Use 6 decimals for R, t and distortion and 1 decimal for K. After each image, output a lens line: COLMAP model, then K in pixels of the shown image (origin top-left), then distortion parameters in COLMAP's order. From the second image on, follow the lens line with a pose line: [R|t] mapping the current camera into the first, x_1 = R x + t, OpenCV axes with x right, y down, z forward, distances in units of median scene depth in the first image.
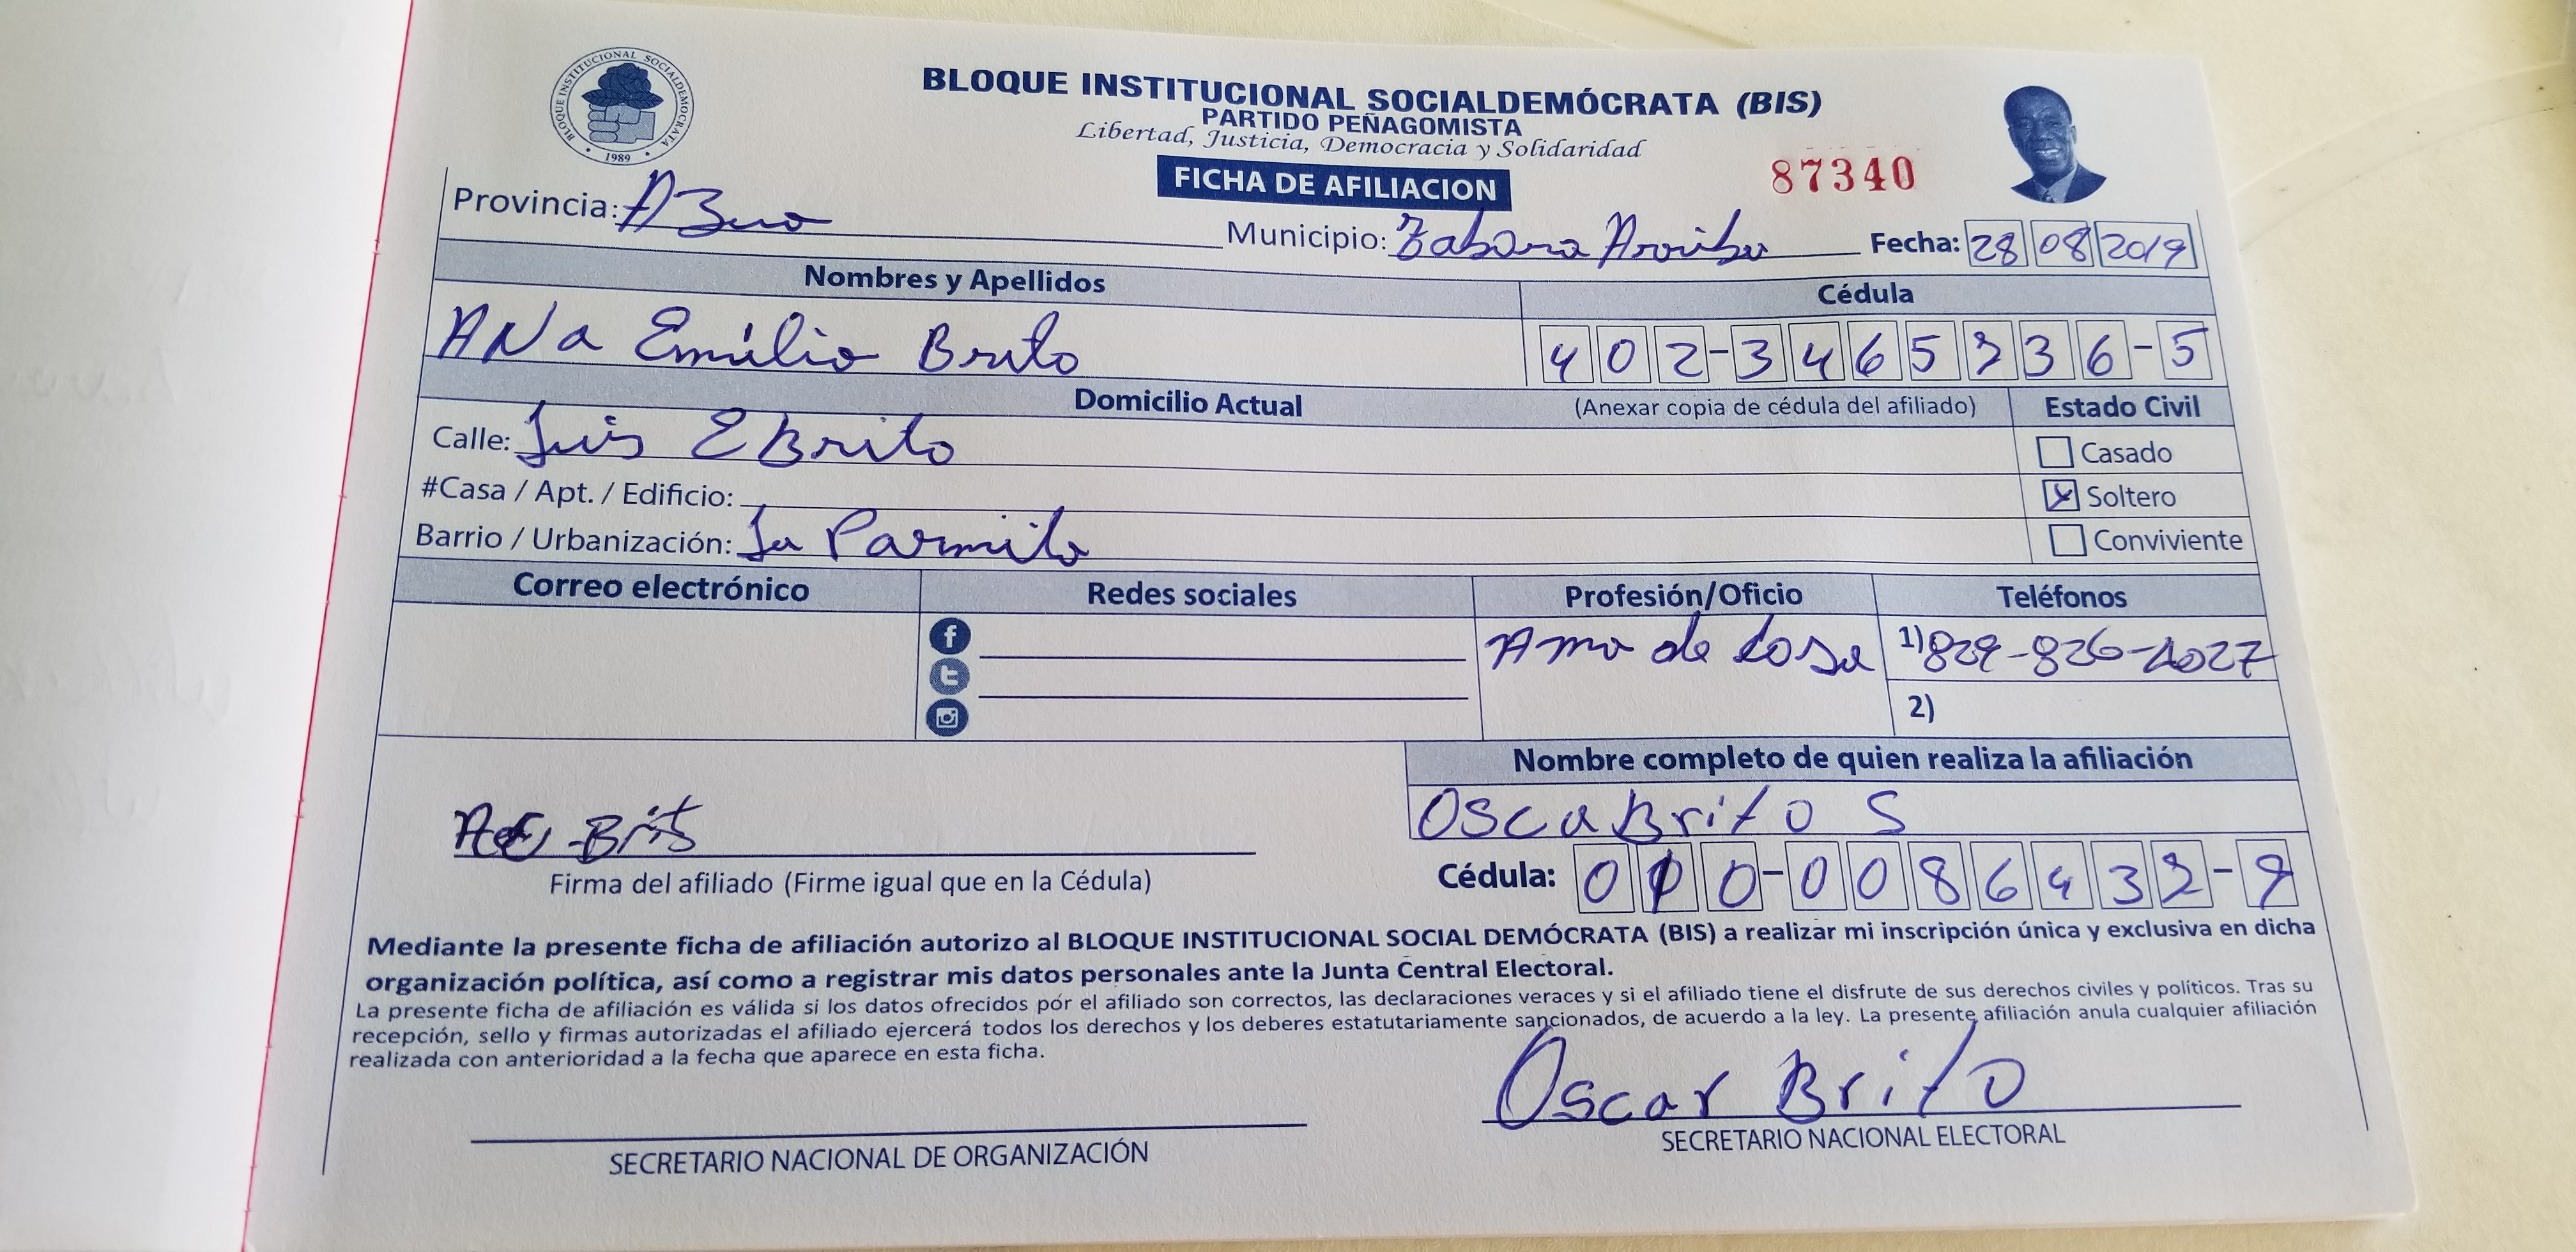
lens RADIAL K [[2258.3, 0, 1278.4], [0, 2258.3, 520.7], [0, 0, 1]] dist [0.001678, -0.010453]
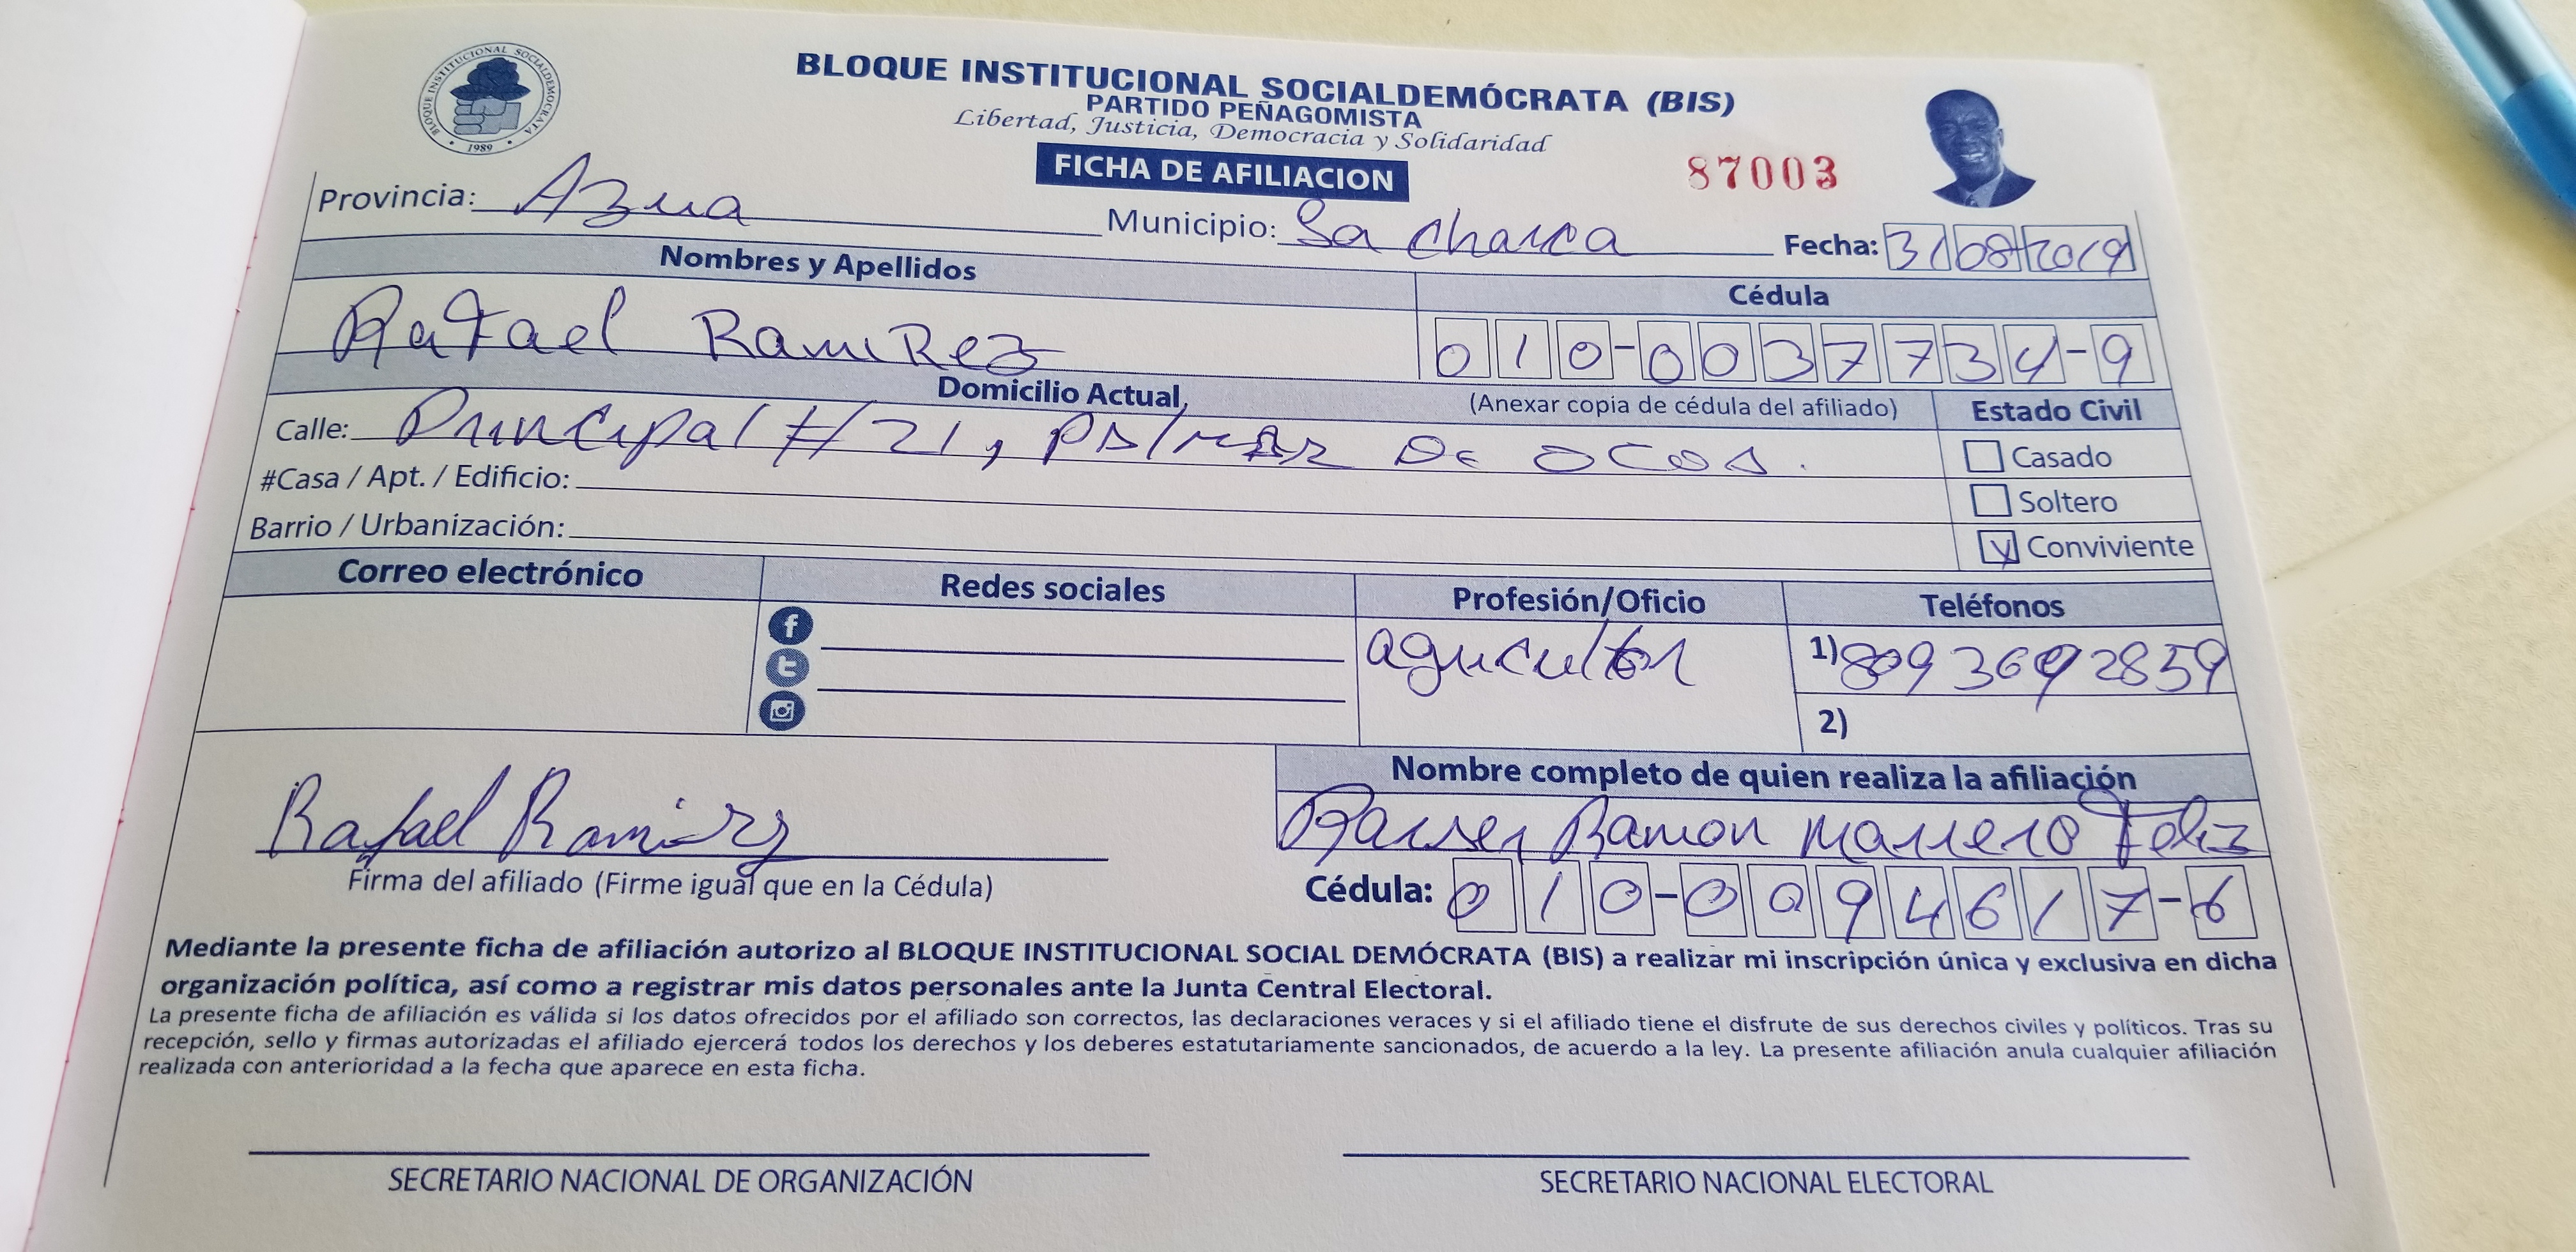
lens RADIAL K [[2116.2, 0, 1285.0], [0, 2116.2, 522.8], [0, 0, 1]] dist [-0.006384, -0.002445]
pose [[0.995717, 0.052913, 0.075821, -0.009563], [-0.049826, 0.997872, -0.042049, 0.037902], [-0.077885, 0.038091, 0.996234, 0.110587]]
